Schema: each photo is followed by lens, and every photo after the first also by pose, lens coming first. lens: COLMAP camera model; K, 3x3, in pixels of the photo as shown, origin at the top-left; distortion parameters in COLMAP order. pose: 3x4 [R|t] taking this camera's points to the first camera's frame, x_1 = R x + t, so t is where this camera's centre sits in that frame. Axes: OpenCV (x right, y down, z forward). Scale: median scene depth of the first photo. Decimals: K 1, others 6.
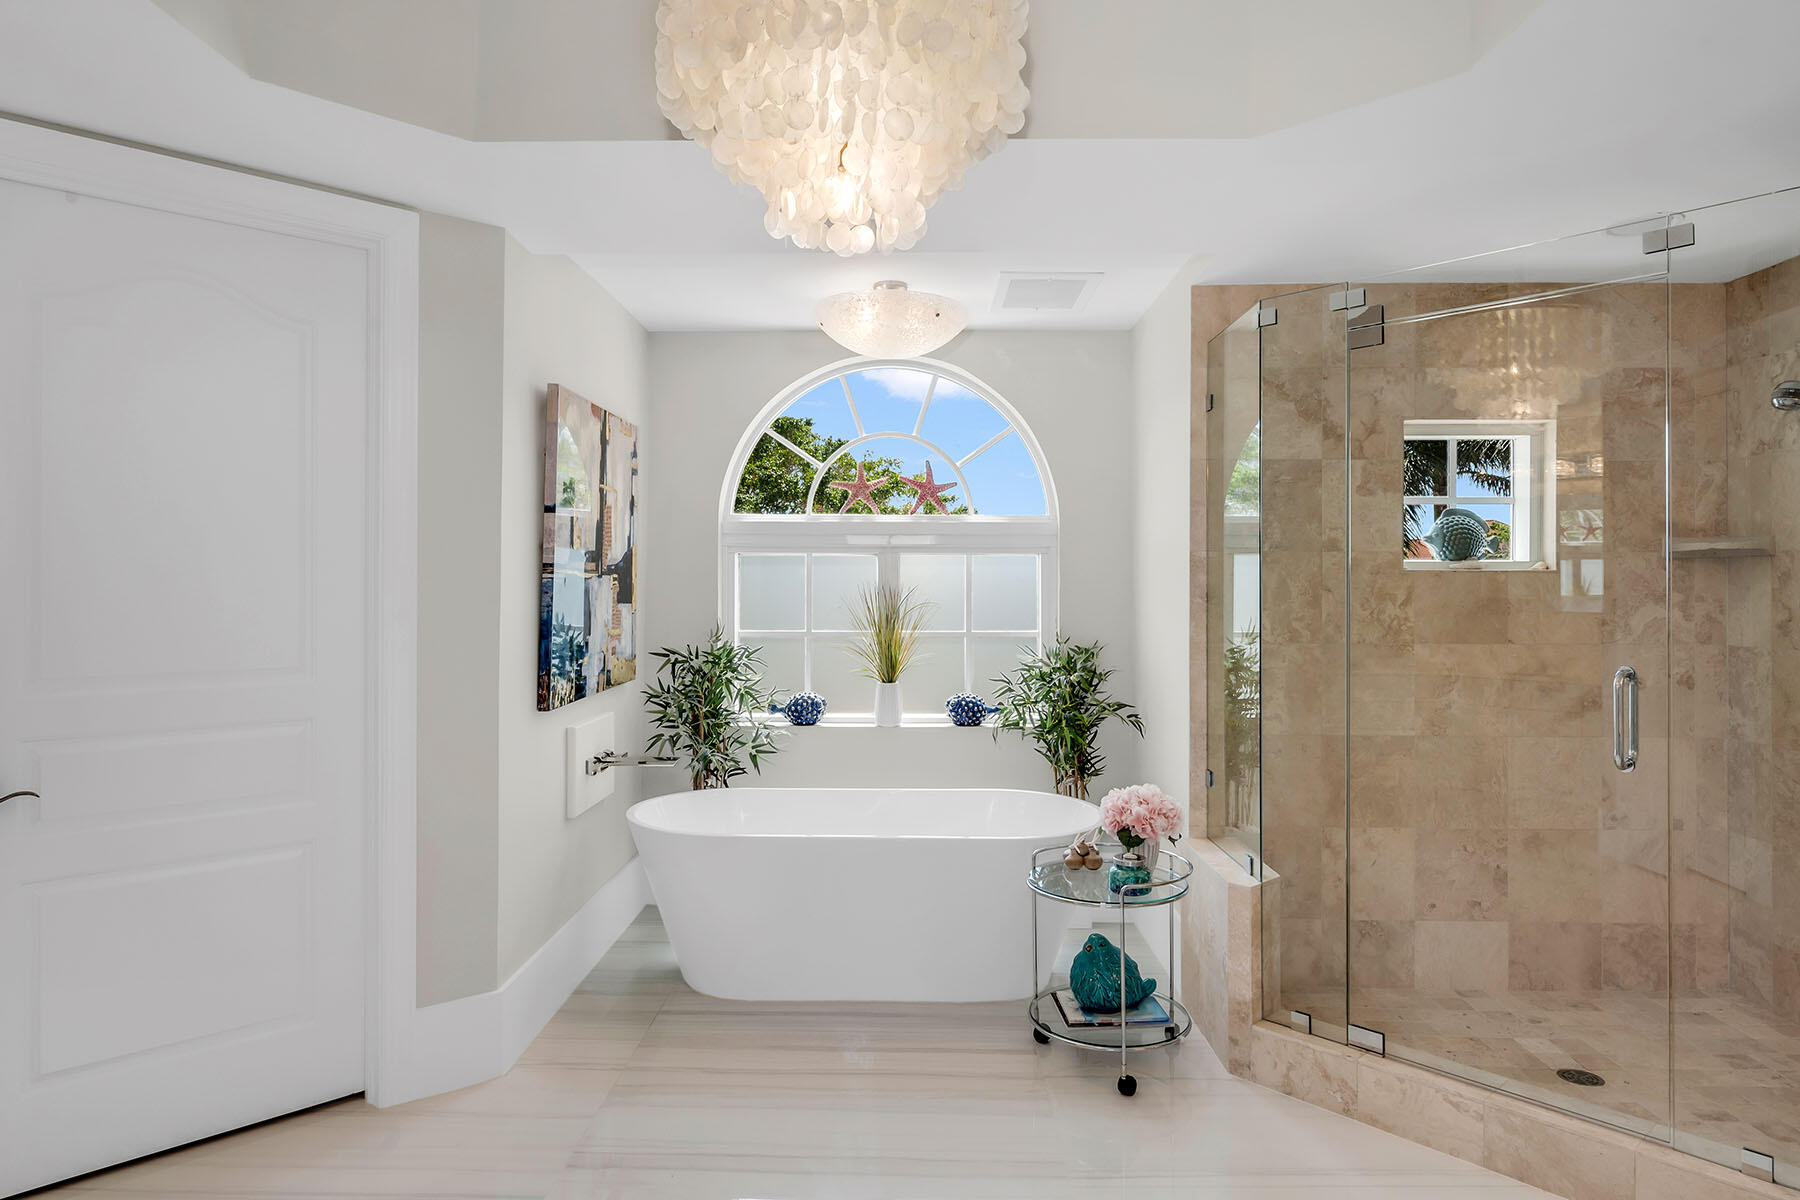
lens RADIAL K [[986.5, 0, 898.5], [0, 986.5, 597.8], [0, 0, 1]] dist [0.000587, 0.000764]
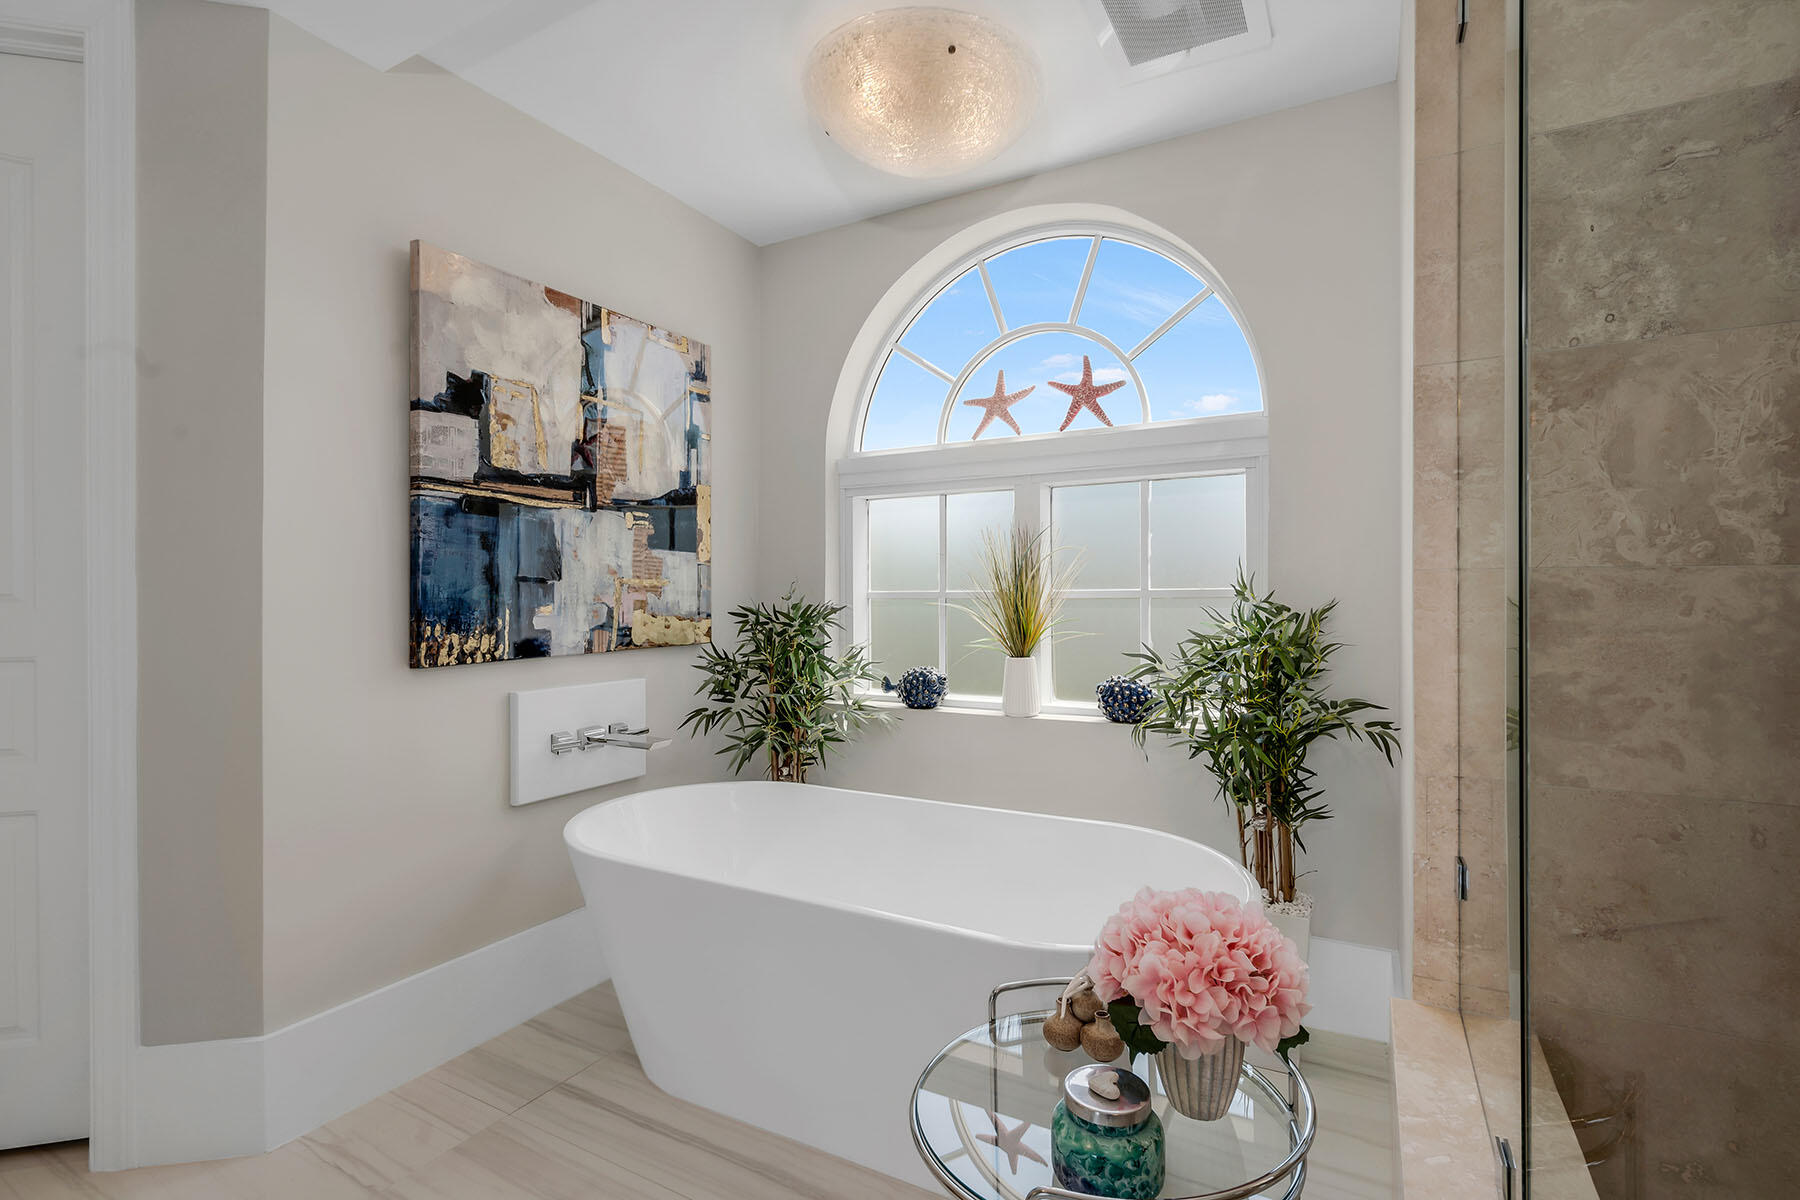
lens RADIAL K [[815.1, 0, 909.6], [0, 815.1, 604.2], [0, 0, 1]] dist [0.000107, 0.000519]
pose [[0.892480, 0.000189, -0.451087, 0.205895], [0.001950, 0.999989, 0.004277, 0.046947], [0.451083, -0.004696, 0.892469, 0.450281]]
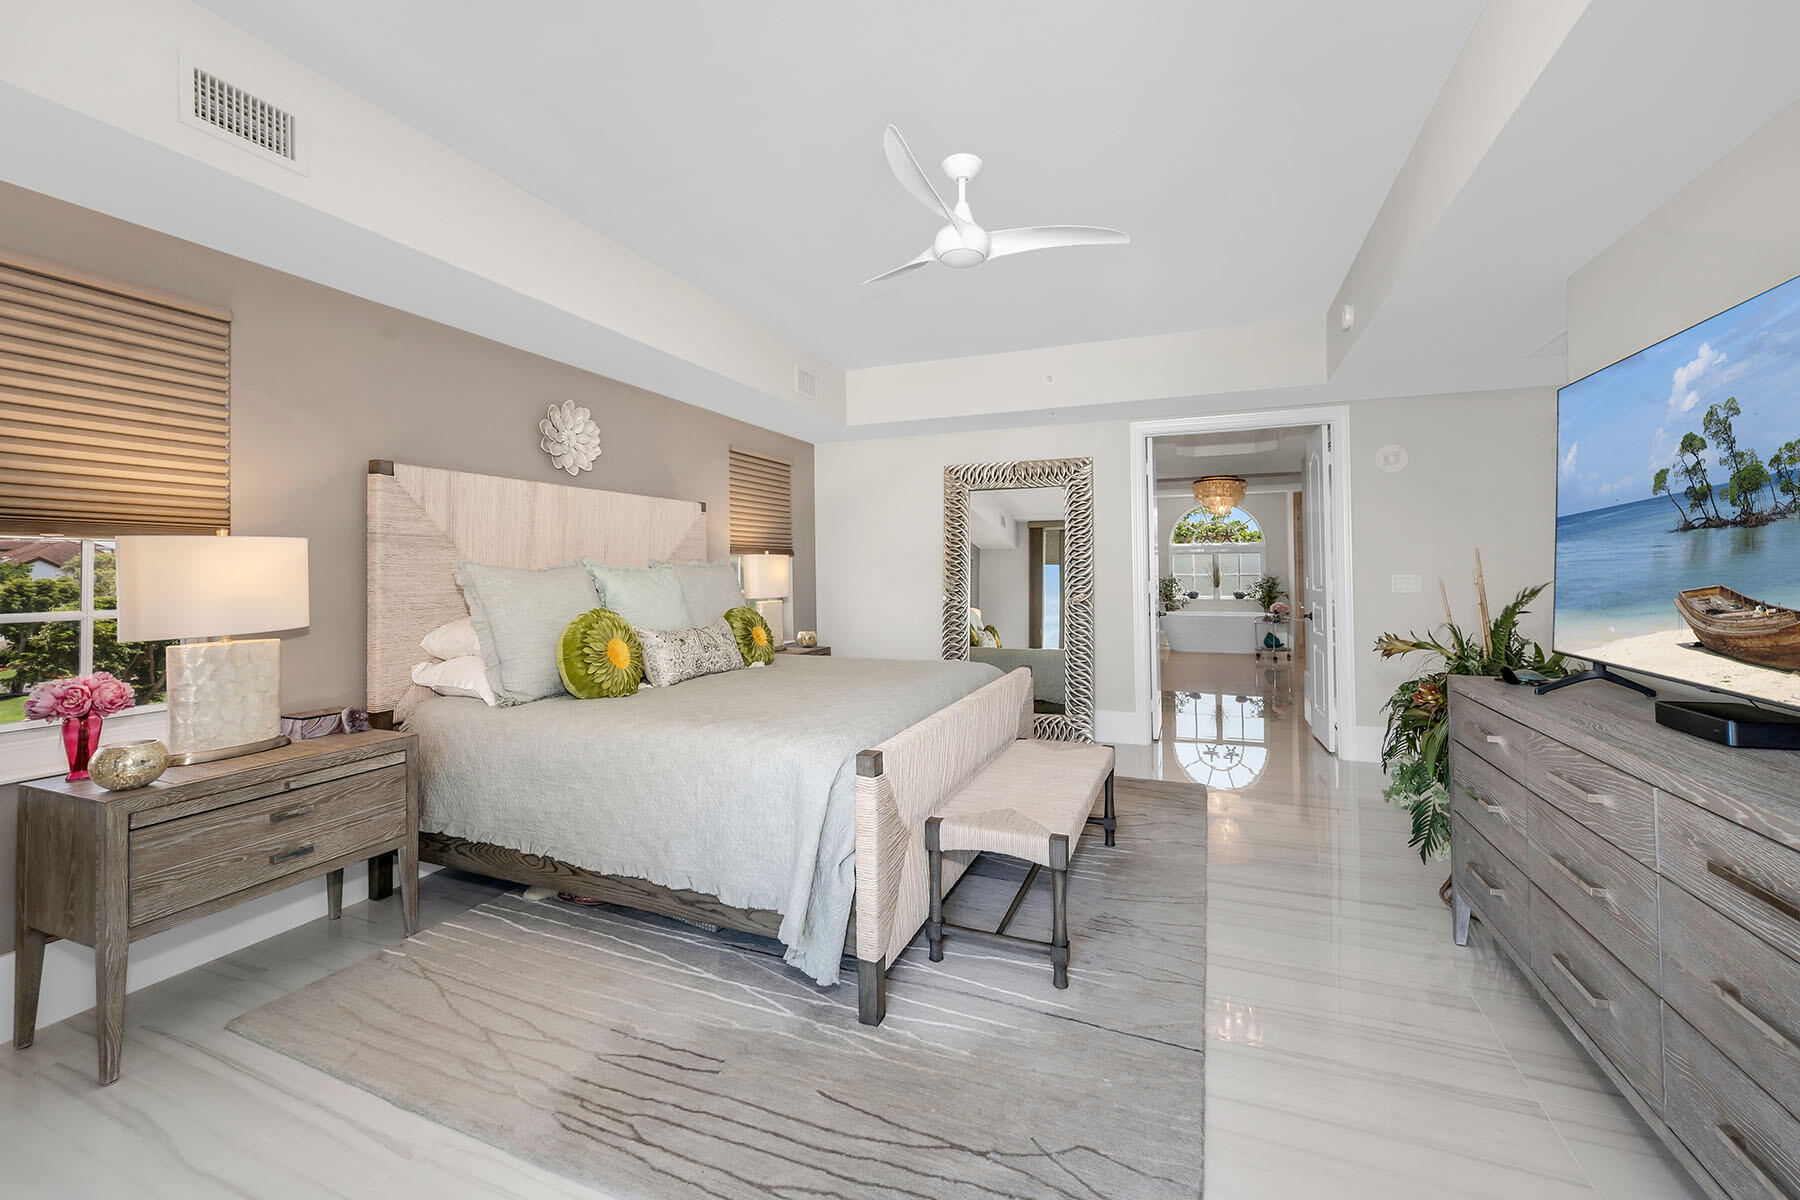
lens RADIAL K [[732.7, 0, 889.5], [0, 732.7, 582.5], [0, 0, 1]] dist [-0.005025, 0.001349]
pose [[0.935944, 0.005276, -0.352109, -0.215505], [-0.002857, 0.999969, 0.007389, 0.051738], [0.352137, -0.005910, 0.935930, -2.292201]]
